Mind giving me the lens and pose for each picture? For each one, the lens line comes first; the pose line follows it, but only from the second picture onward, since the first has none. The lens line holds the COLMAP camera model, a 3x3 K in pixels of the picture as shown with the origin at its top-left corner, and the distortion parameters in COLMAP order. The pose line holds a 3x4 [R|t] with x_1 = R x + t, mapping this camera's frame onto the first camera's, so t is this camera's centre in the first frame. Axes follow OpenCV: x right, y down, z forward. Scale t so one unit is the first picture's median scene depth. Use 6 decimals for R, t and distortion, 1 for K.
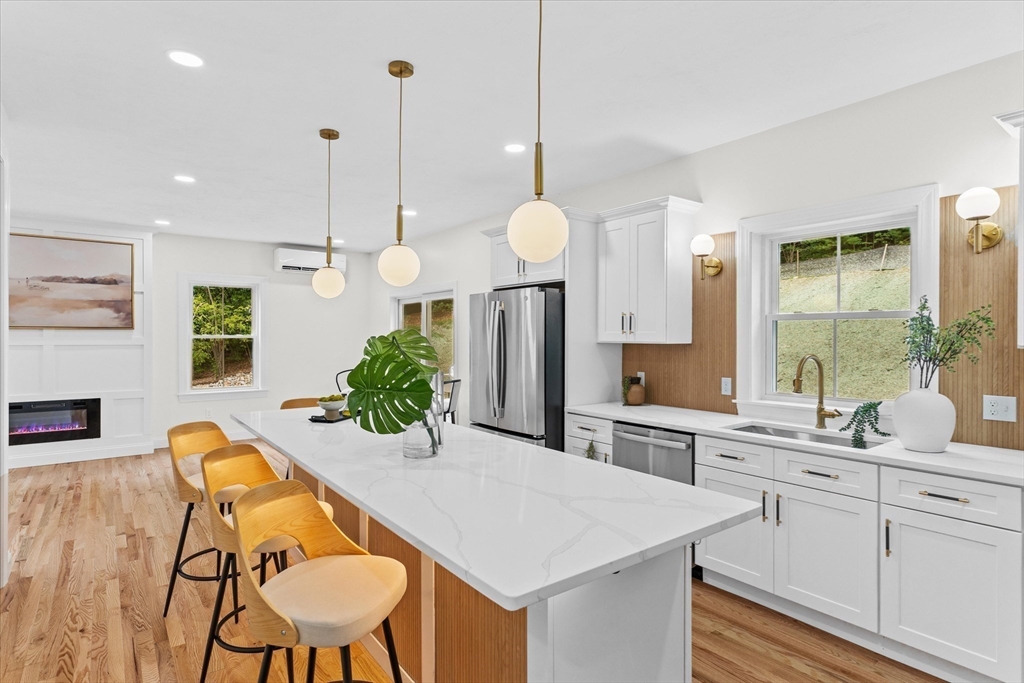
lens RADIAL K [[483.9, 0, 502.0], [0, 483.9, 333.0], [0, 0, 1]] dist [-0.000151, -0.000024]
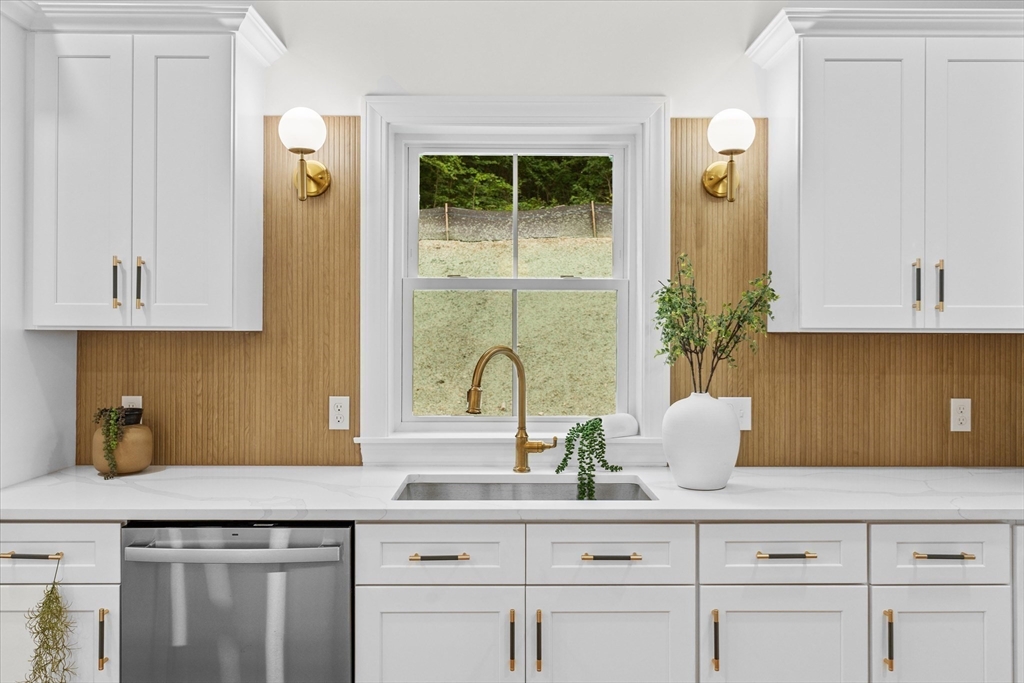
lens RADIAL K [[780.7, 0, 512.0], [0, 780.7, 327.8], [0, 0, 1]] dist [0.001531, 0.001651]
pose [[0.608485, 0.003918, 0.793556, -0.087972], [-0.010182, 0.999944, 0.002870, 0.015312], [-0.793500, -0.009826, 0.608491, 0.356030]]
